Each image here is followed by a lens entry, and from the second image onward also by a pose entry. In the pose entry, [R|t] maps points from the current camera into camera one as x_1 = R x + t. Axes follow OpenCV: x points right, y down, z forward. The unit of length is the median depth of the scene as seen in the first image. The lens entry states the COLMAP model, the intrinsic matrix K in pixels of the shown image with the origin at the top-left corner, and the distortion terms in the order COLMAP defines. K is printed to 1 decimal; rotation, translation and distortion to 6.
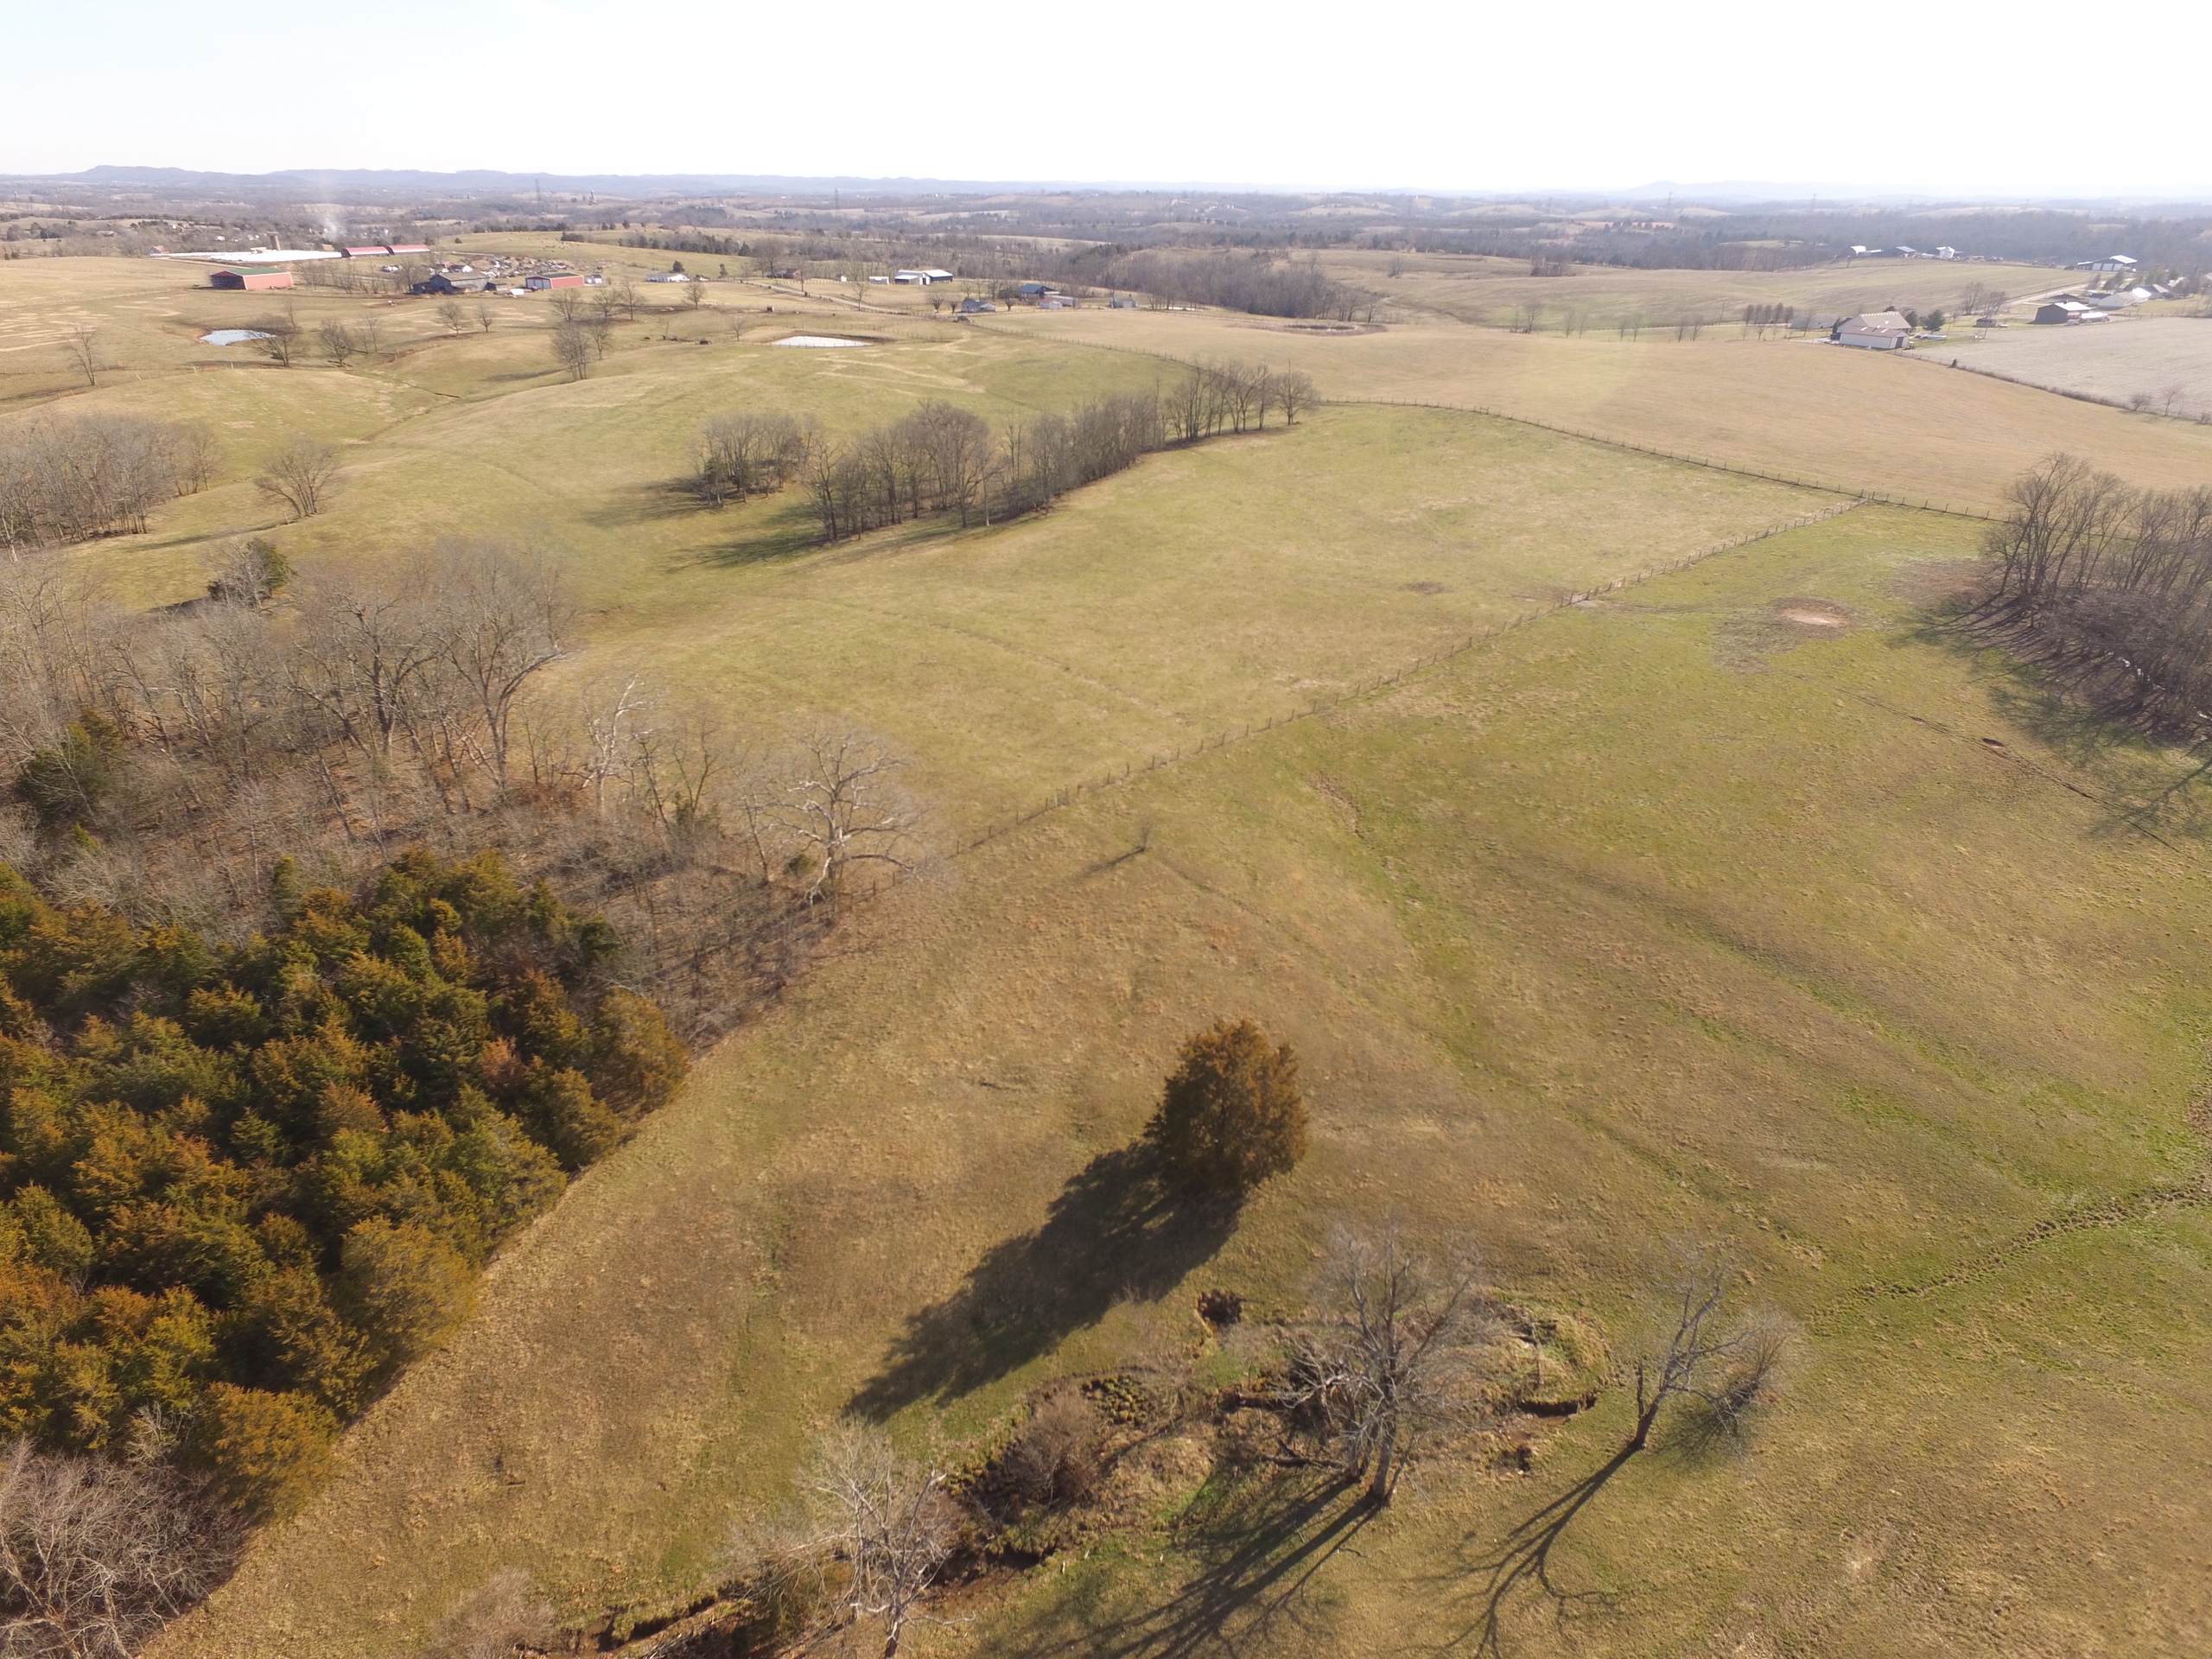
lens RADIAL K [[1302.5, 0, 1104.7], [0, 1302.5, 826.1], [0, 0, 1]] dist [-0.014616, 0.013526]
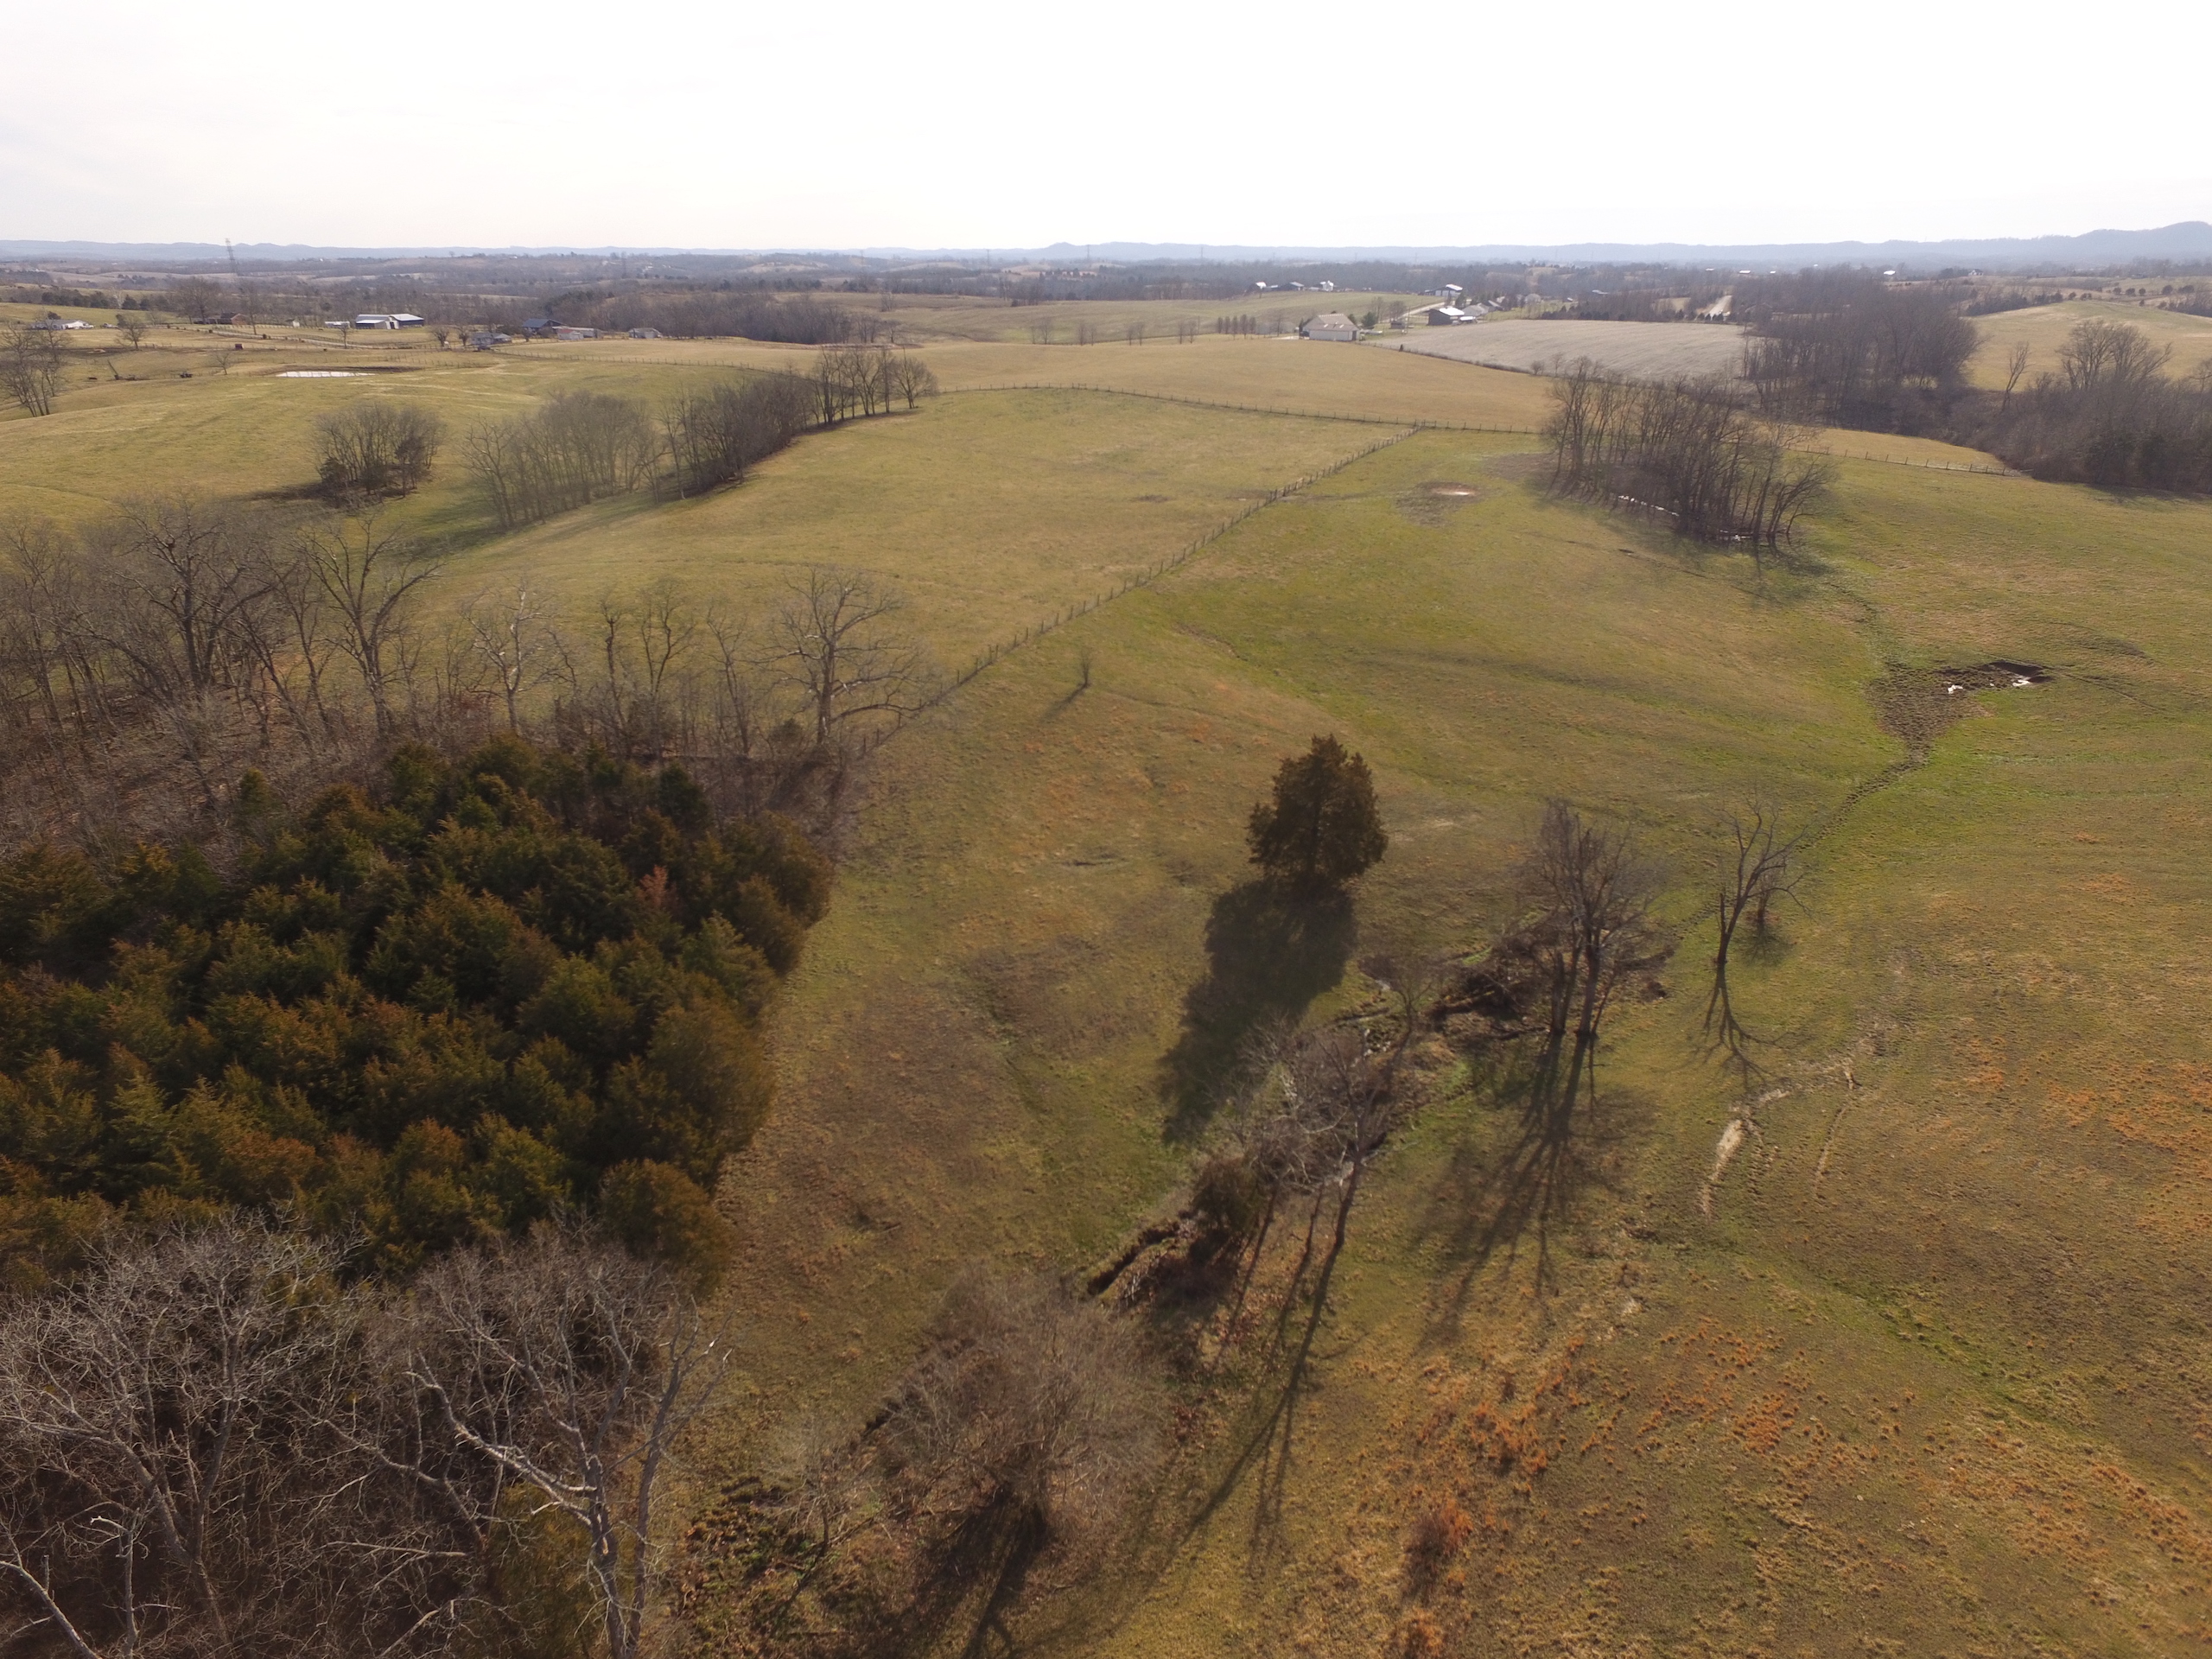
lens RADIAL K [[1302.5, 0, 1104.7], [0, 1302.5, 826.1], [0, 0, 1]] dist [-0.014616, 0.013526]
pose [[0.916518, -0.166215, 0.363824, -0.185743], [0.182971, 0.983047, -0.011815, 0.075010], [-0.355693, 0.077398, 0.931393, -0.000948]]
